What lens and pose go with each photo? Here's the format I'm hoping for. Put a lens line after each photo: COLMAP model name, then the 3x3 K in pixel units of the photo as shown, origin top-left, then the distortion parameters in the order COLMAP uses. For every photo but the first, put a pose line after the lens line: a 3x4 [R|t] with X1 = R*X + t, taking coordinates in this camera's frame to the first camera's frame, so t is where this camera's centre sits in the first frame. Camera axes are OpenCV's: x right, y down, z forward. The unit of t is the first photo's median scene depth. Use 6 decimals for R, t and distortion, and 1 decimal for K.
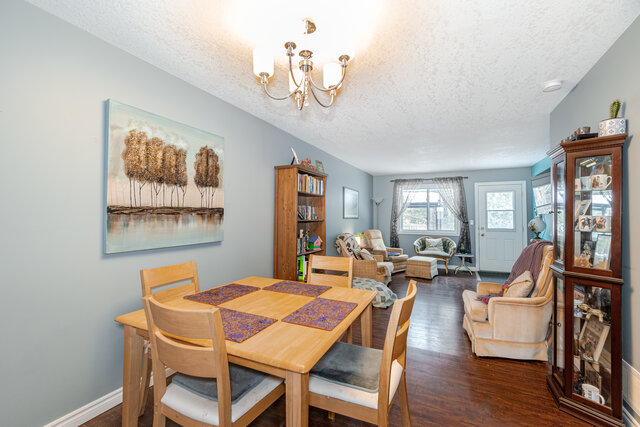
lens RADIAL K [[277.7, 0, 317.9], [0, 277.7, 208.8], [0, 0, 1]] dist [-0.003507, 0.000225]
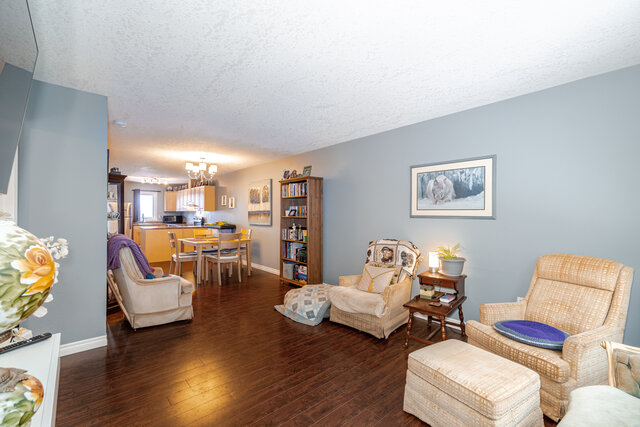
lens RADIAL K [[277.7, 0, 322.4], [0, 277.7, 212.8], [0, 0, 1]] dist [-0.003507, 0.000225]
pose [[-0.369202, -0.016430, -0.929204, 1.694515], [0.016170, 0.999579, -0.024099, 0.081571], [0.929209, -0.023922, -0.368781, 2.377461]]
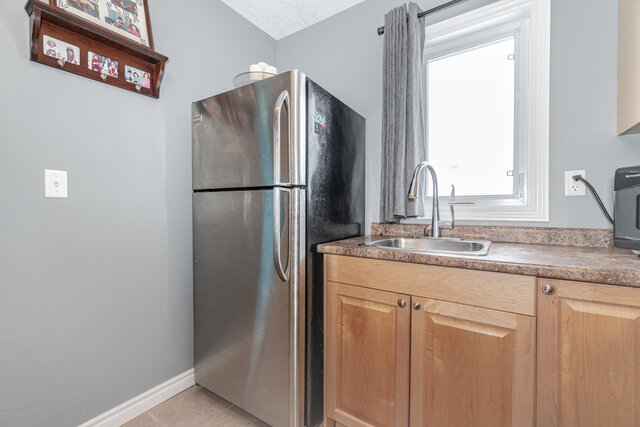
lens RADIAL K [[277.7, 0, 314.9], [0, 277.7, 213.7], [0, 0, 1]] dist [-0.003507, 0.000225]
pose [[-0.989128, -0.007363, 0.146875, -0.918832], [-0.009276, 0.999881, -0.012345, 0.056357], [-0.146767, -0.013573, -0.989078, -0.913247]]
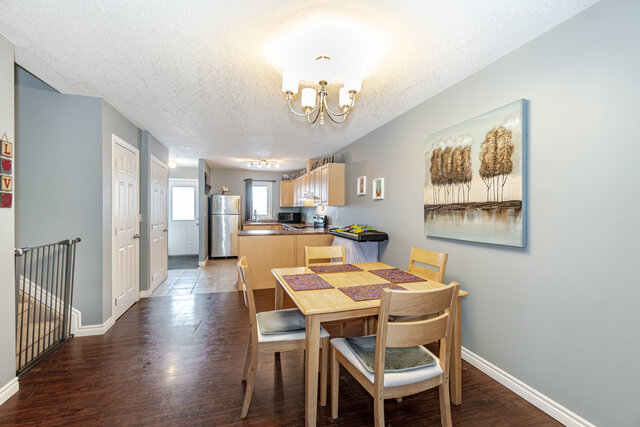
lens RADIAL K [[277.7, 0, 317.6], [0, 277.7, 210.3], [0, 0, 1]] dist [-0.003507, 0.000225]
pose [[-0.730099, -0.011963, -0.683236, 0.548417], [0.006552, 0.999678, -0.024506, 0.038698], [0.683309, -0.022368, -0.729786, 1.242685]]
